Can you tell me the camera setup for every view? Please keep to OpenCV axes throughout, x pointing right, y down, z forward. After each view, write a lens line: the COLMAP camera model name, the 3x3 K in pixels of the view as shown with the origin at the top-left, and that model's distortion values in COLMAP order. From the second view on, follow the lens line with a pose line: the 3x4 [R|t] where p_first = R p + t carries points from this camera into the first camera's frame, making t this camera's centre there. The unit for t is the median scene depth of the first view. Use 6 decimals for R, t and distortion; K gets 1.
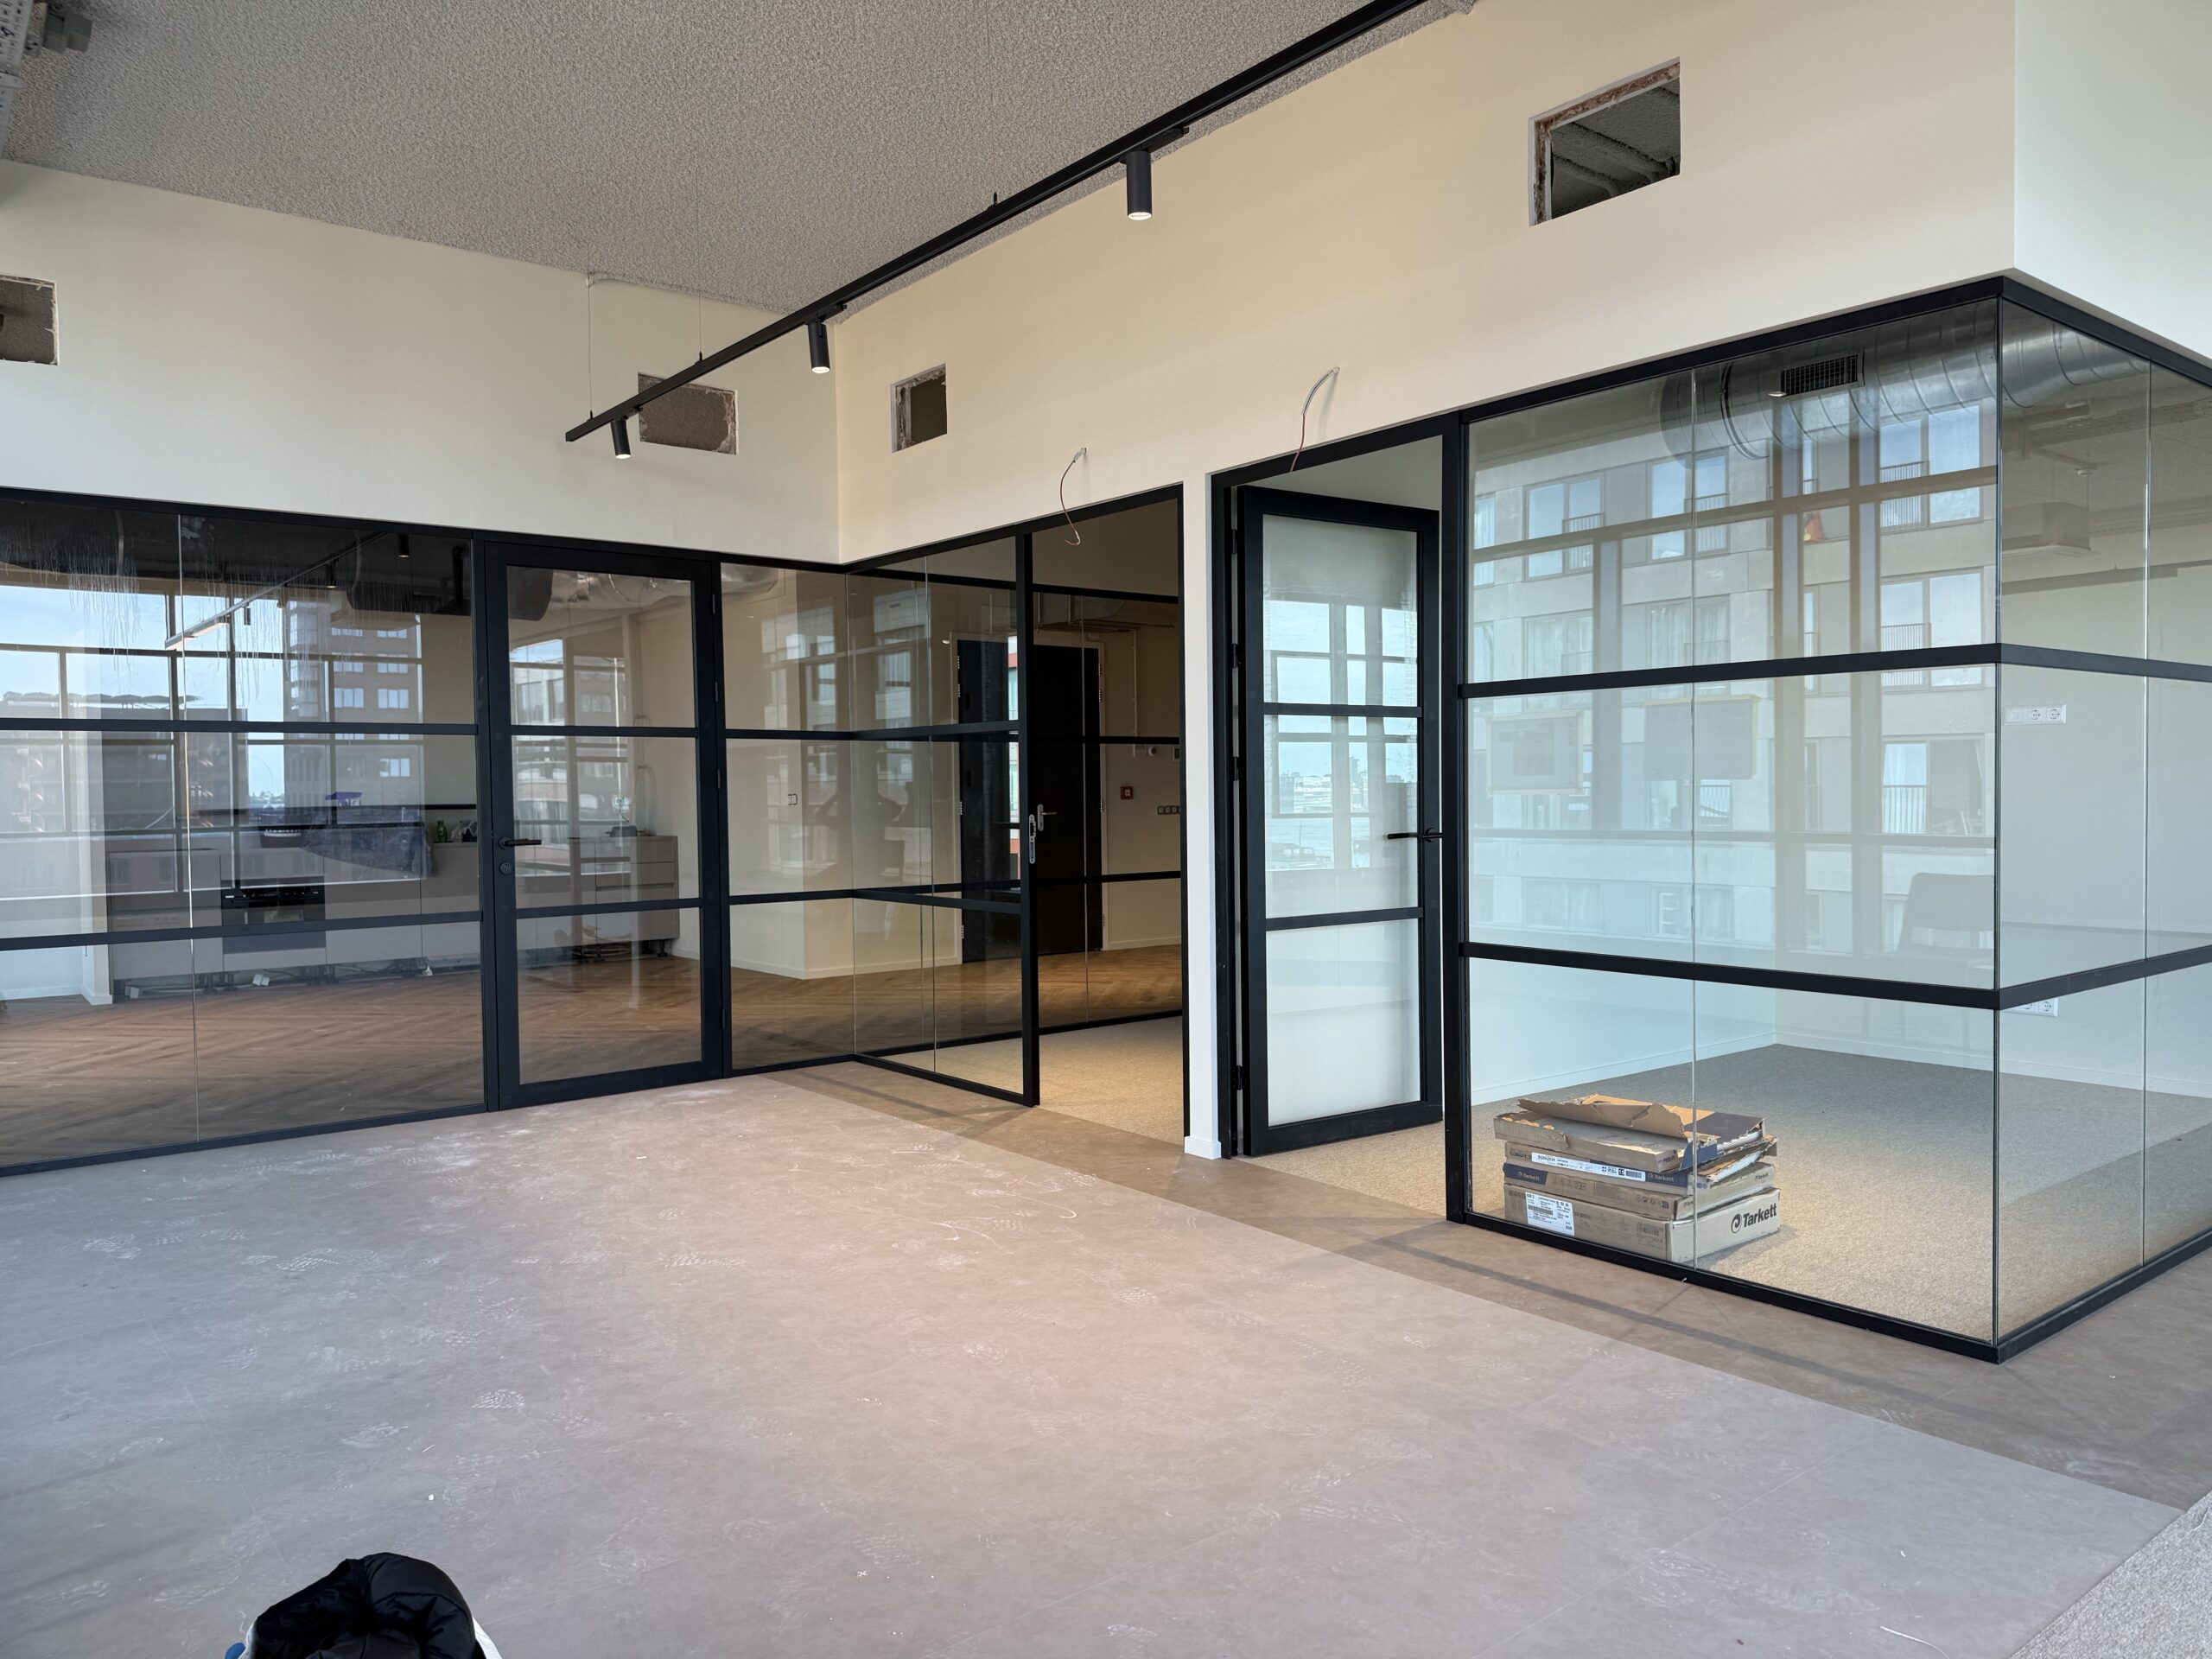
lens RADIAL K [[1551.4, 0, 1098.6], [0, 1551.4, 830.1], [0, 0, 1]] dist [0.055367, -0.068599]
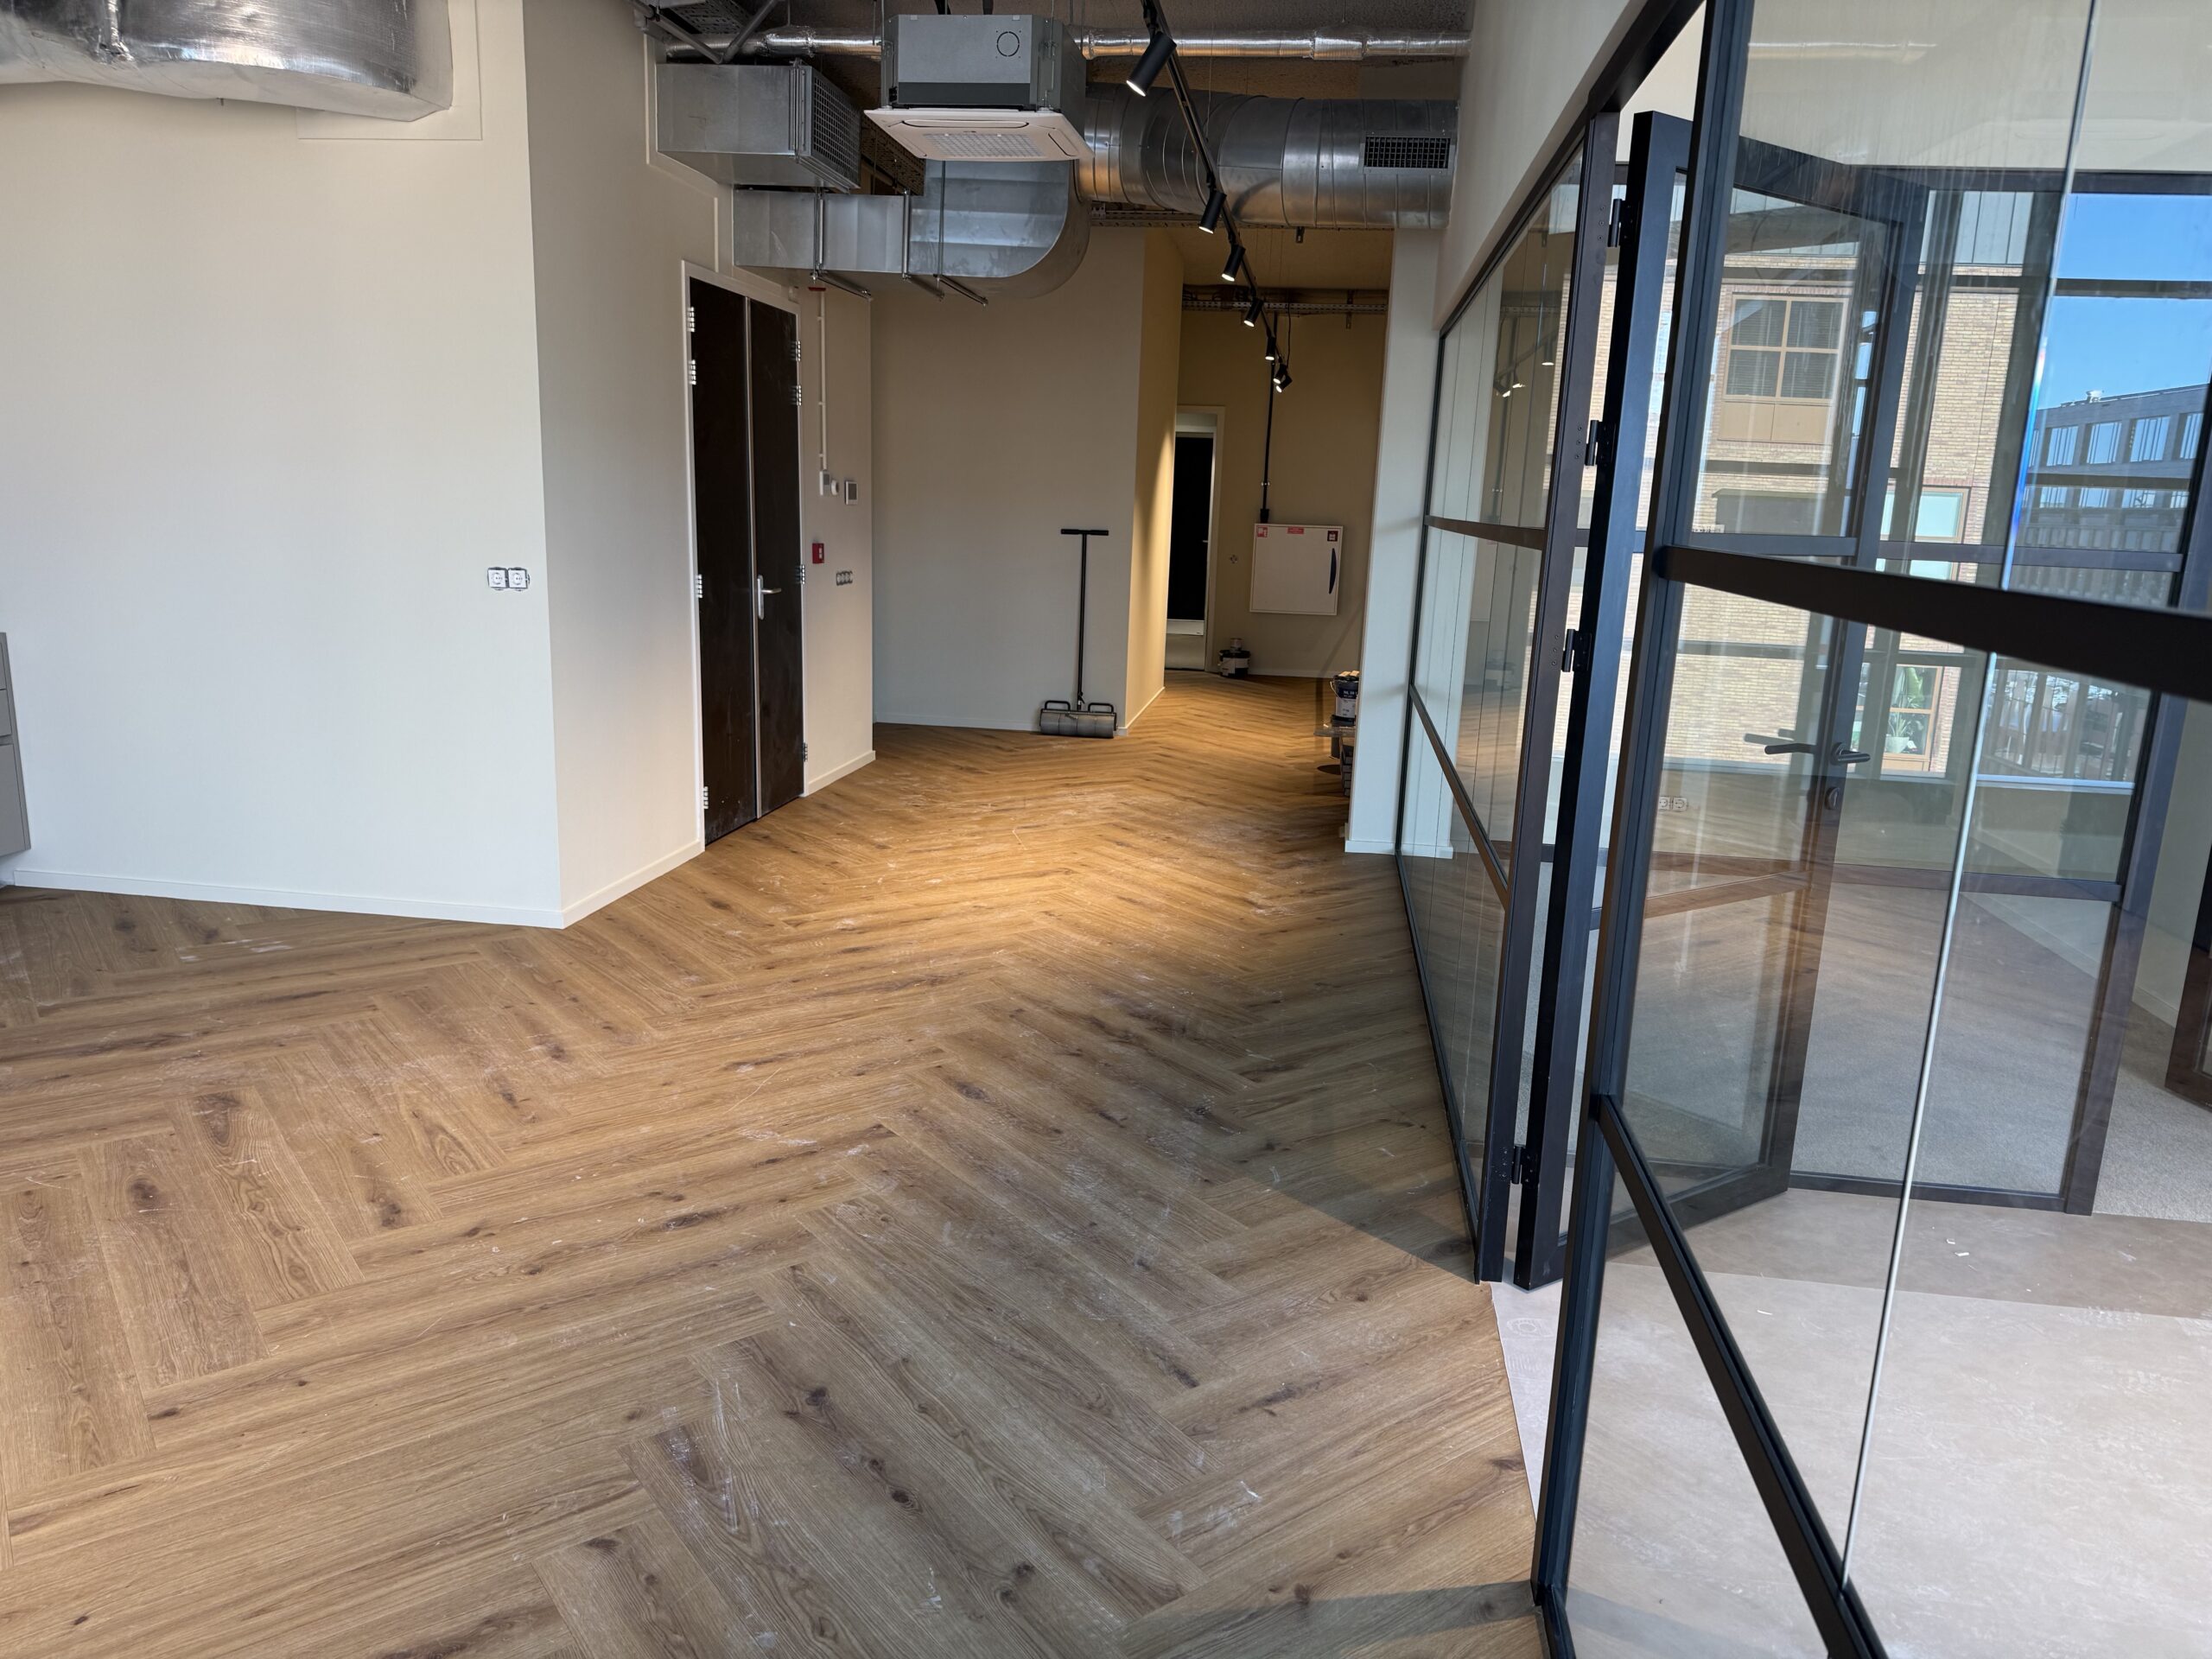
lens RADIAL K [[1551.4, 0, 1117.2], [0, 1551.4, 843.3], [0, 0, 1]] dist [0.055367, -0.068599]
pose [[0.718760, -0.111622, 0.686239, -0.922567], [-0.029349, 0.981277, 0.190352, -0.085337], [-0.694638, -0.156958, 0.702027, 1.109978]]
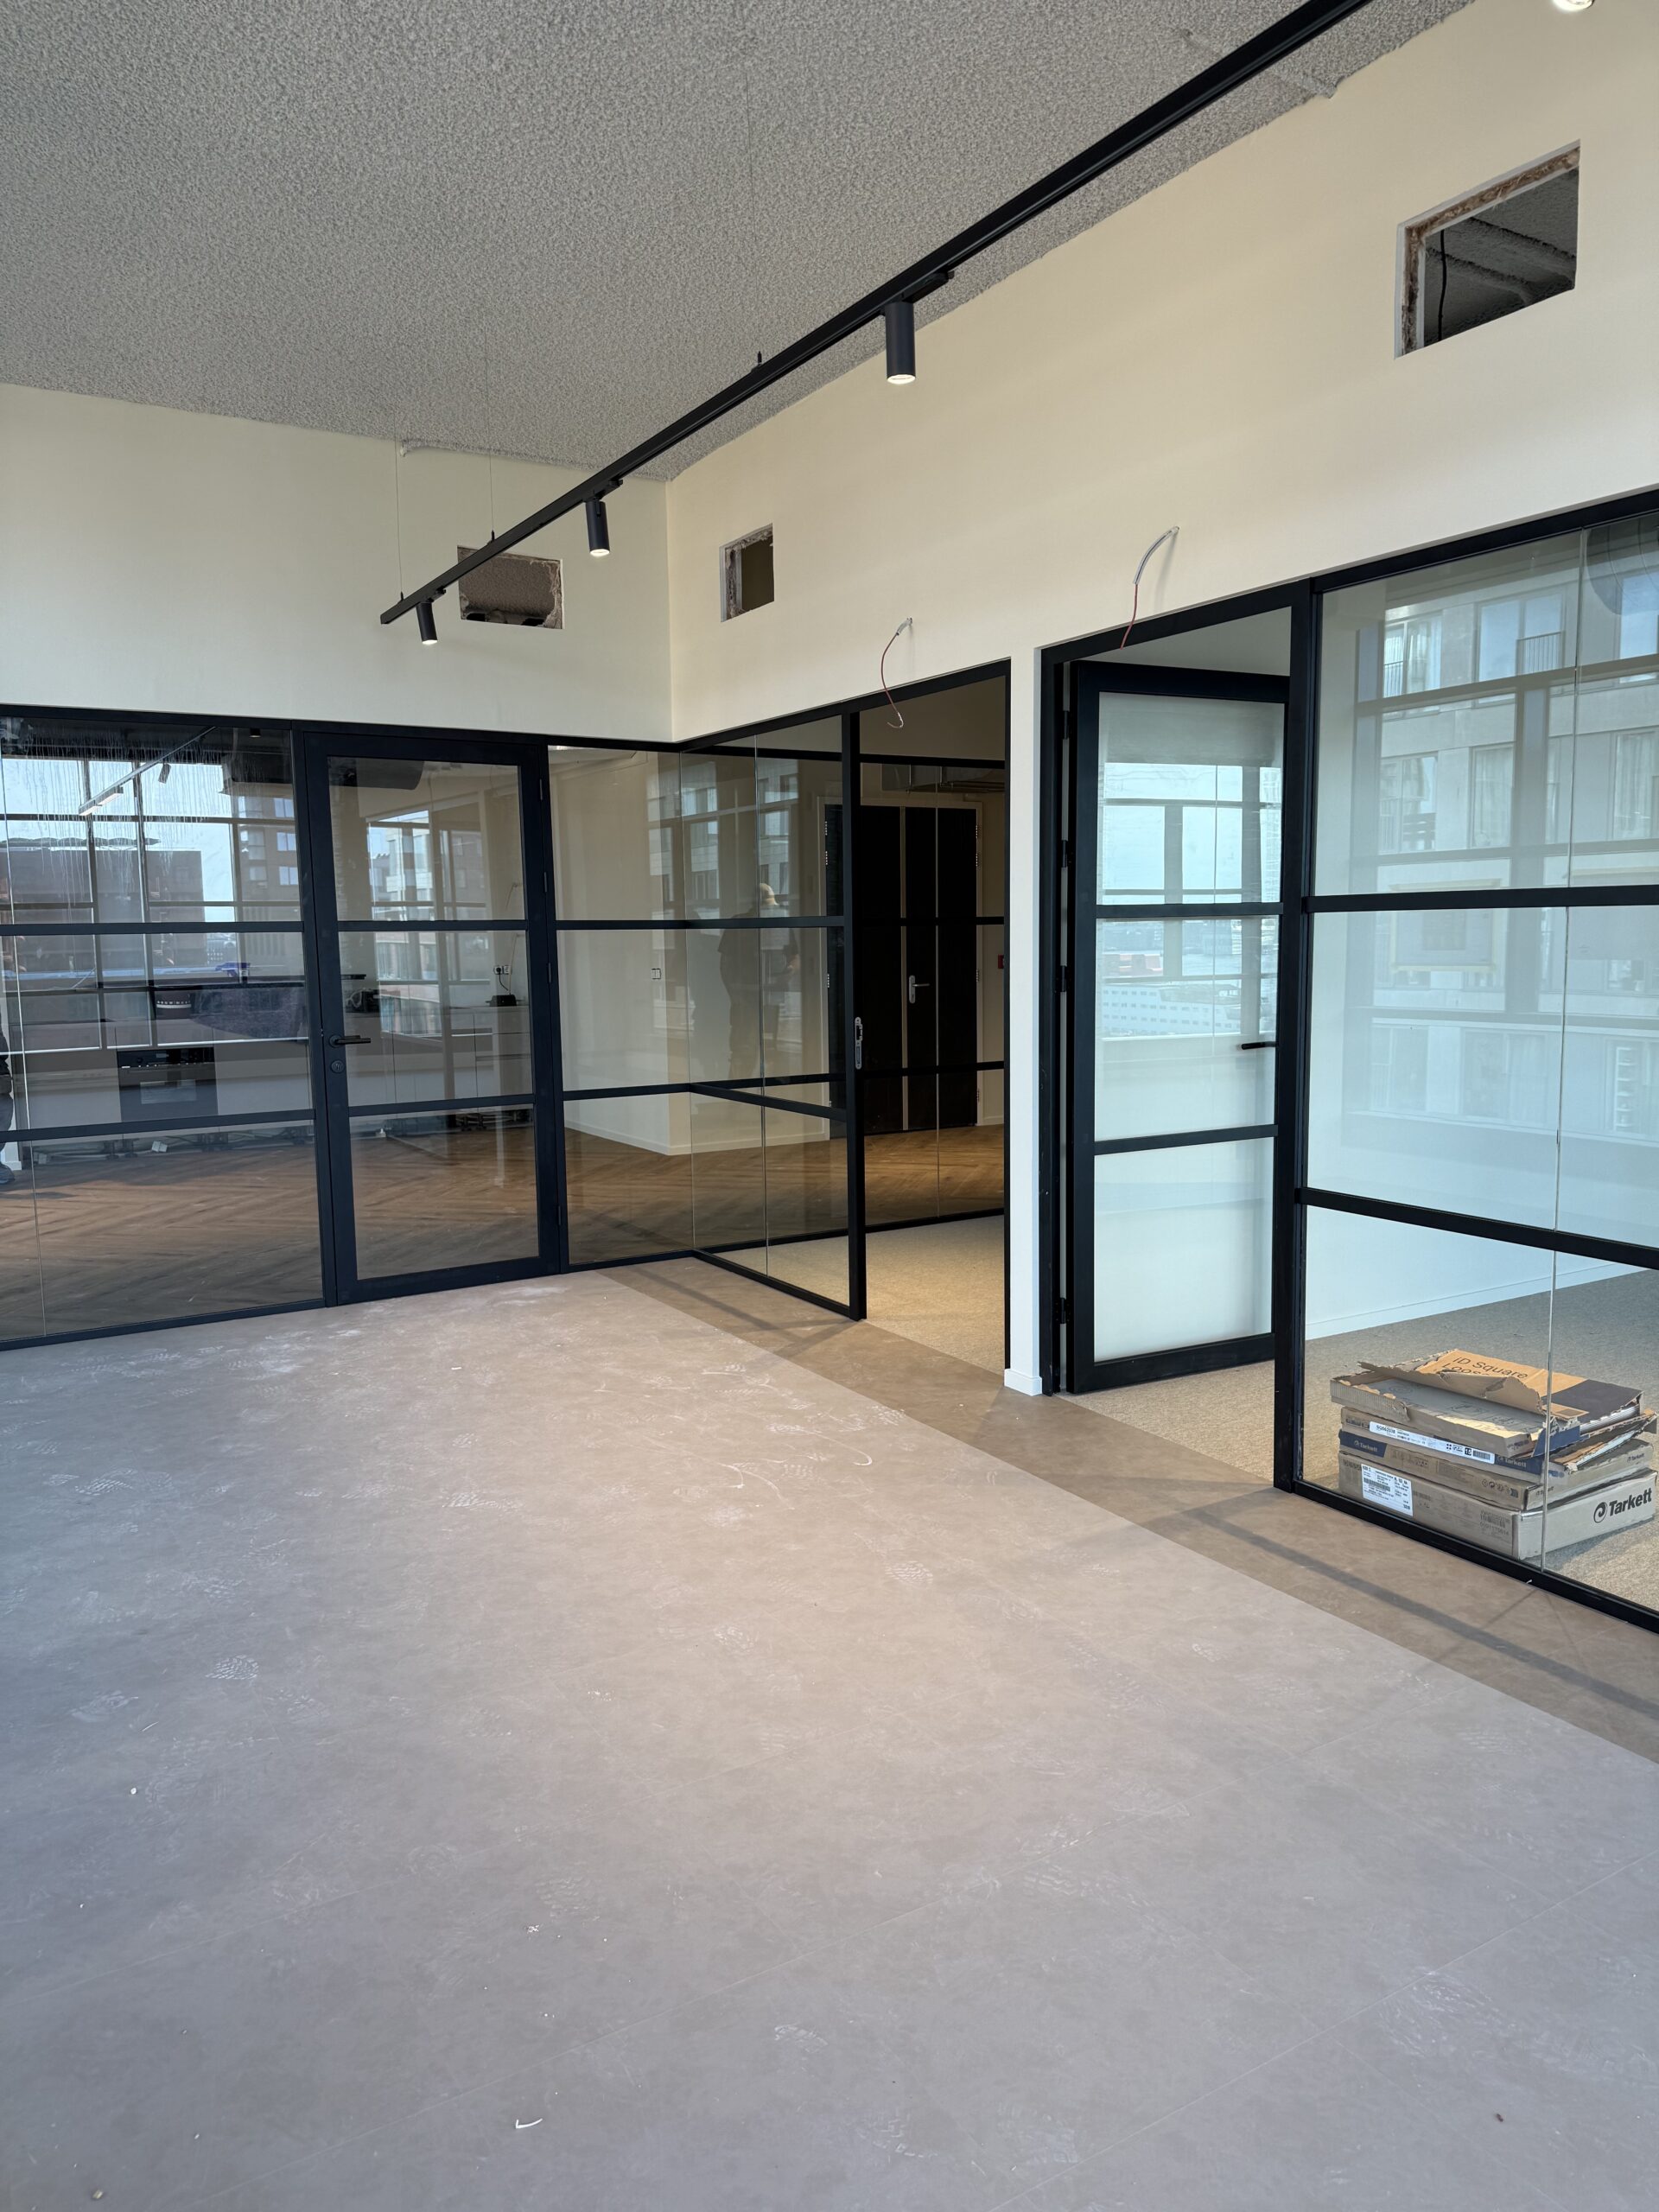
lens RADIAL K [[1551.4, 0, 820.4], [0, 1551.4, 1107.4], [0, 0, 1]] dist [0.055367, -0.068599]
pose [[0.991867, 0.011241, -0.126779, 0.069580], [0.000144, 0.995993, 0.089435, -0.050768], [0.127277, -0.088726, 0.987891, 0.076374]]
